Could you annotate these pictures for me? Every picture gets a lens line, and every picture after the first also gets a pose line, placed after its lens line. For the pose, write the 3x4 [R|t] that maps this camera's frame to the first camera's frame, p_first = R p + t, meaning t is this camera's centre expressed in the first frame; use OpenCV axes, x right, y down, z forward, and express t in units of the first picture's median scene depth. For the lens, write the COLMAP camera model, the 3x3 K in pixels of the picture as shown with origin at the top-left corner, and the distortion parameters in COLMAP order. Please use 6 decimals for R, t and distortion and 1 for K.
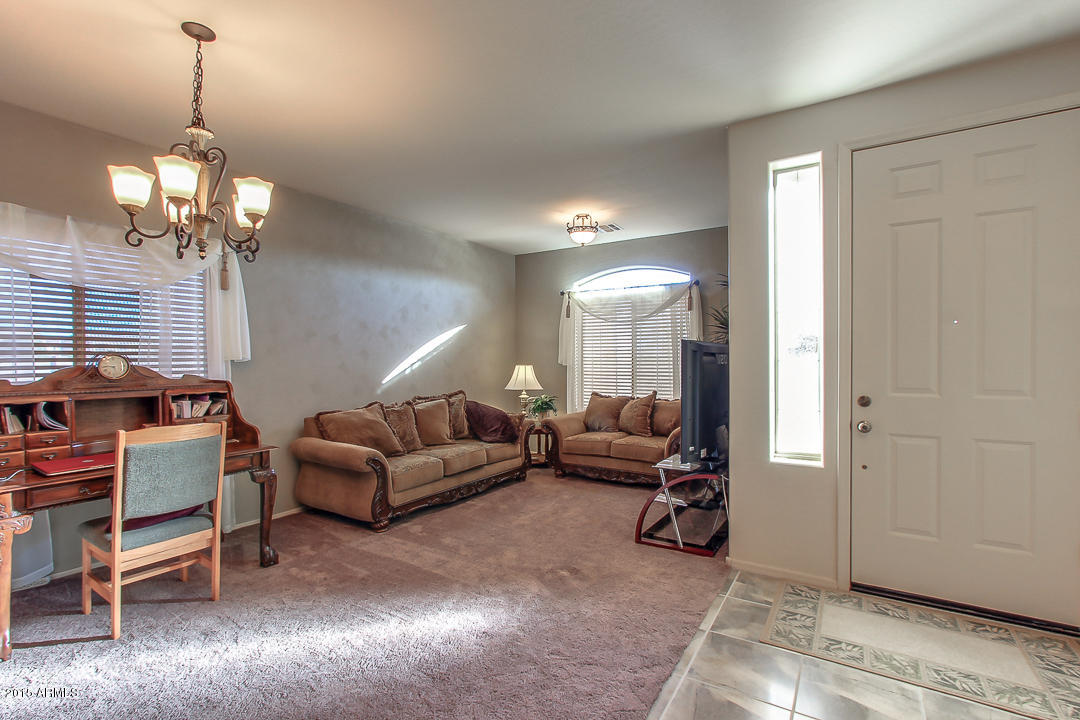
lens RADIAL K [[501.5, 0, 545.9], [0, 501.5, 361.1], [0, 0, 1]] dist [0.002915, 0.000025]
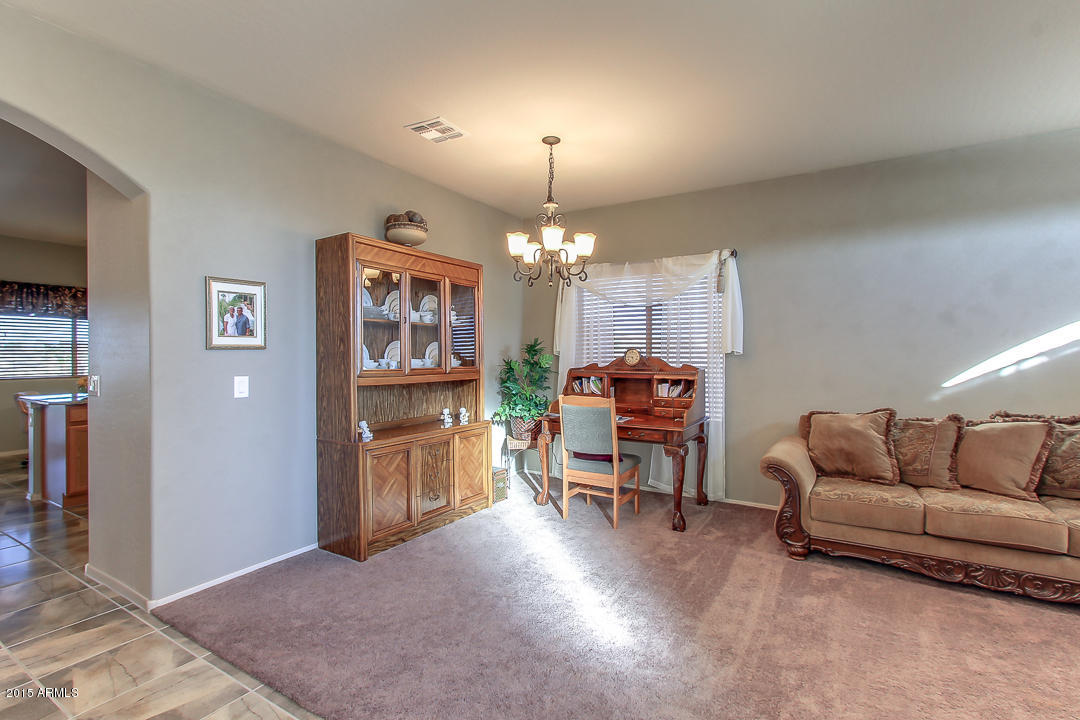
lens RADIAL K [[501.5, 0, 545.9], [0, 501.5, 361.1], [0, 0, 1]] dist [0.002915, 0.000025]
pose [[0.010336, 0.020371, -0.999739, 0.527814], [-0.003520, 0.999787, 0.020336, -0.006058], [0.999940, 0.003309, 0.010406, 0.604025]]
